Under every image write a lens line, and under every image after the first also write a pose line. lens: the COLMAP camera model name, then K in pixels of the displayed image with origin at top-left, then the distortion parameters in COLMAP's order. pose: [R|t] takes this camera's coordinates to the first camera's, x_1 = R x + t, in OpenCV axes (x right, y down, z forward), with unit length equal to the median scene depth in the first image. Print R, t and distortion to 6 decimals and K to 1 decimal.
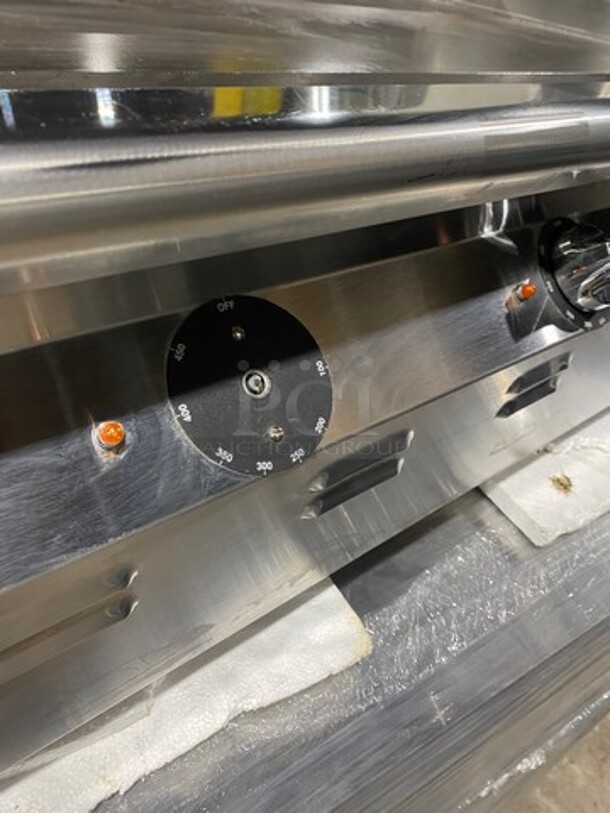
lens RADIAL K [[654.2, 0, 315.1], [0, 654.2, 418.5], [0, 0, 1]] dist [-0.005772, -0.011157]
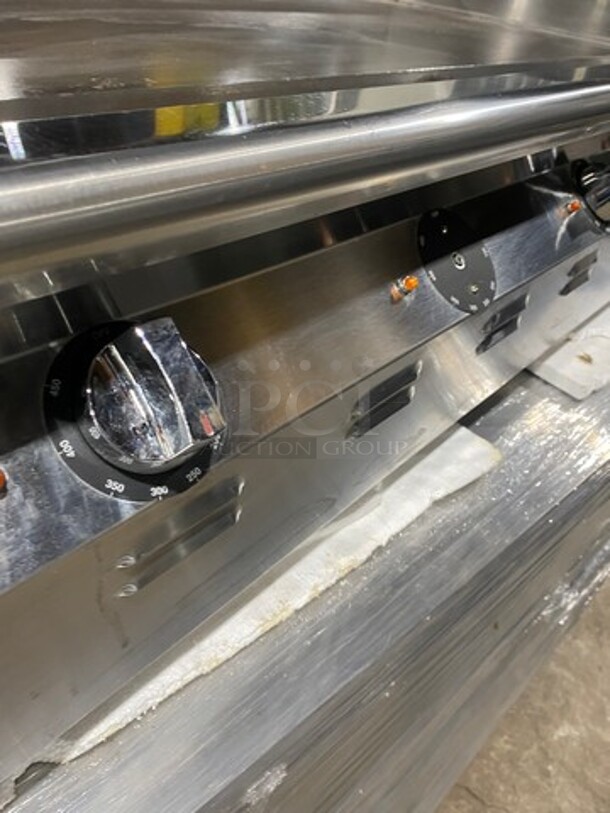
lens RADIAL K [[622.4, 0, 305.0], [0, 622.4, 406.5], [0, 0, 1]] dist [0.001310, -0.009173]
pose [[0.990015, -0.120382, 0.073334, -0.361697], [0.121192, 0.992607, -0.006686, 0.157573], [-0.071987, 0.015507, 0.997285, -0.299748]]
